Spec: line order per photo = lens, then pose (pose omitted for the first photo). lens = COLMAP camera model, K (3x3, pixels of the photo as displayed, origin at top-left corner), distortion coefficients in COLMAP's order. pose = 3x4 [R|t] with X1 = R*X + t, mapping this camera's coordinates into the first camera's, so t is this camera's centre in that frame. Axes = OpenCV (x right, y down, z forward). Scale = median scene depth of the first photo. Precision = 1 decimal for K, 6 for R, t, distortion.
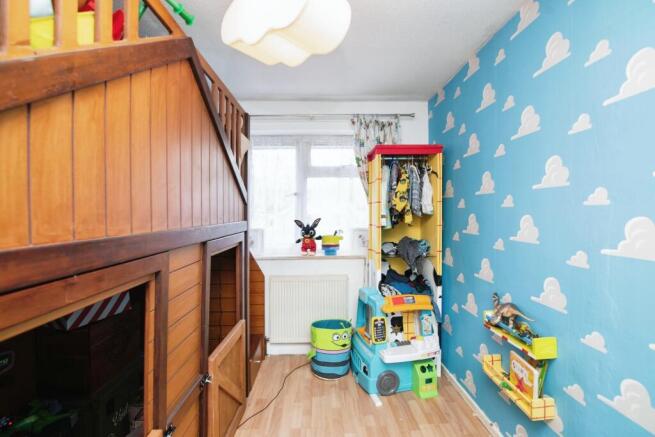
lens RADIAL K [[304.3, 0, 325.8], [0, 304.3, 215.2], [0, 0, 1]] dist [-0.025353, 0.000031]
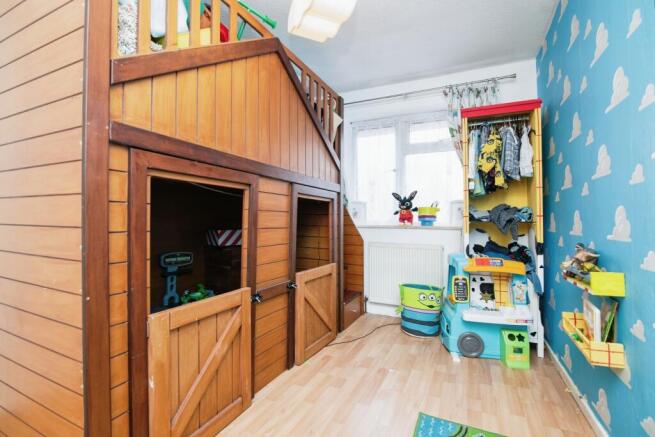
lens RADIAL K [[304.1, 0, 328.9], [0, 304.1, 224.6], [0, 0, 1]] dist [-0.021466, -0.000371]
pose [[0.893368, 0.011878, -0.449169, 0.219540], [-0.014758, 0.999887, -0.002912, 0.160560], [0.449084, 0.009231, 0.893442, -0.100372]]
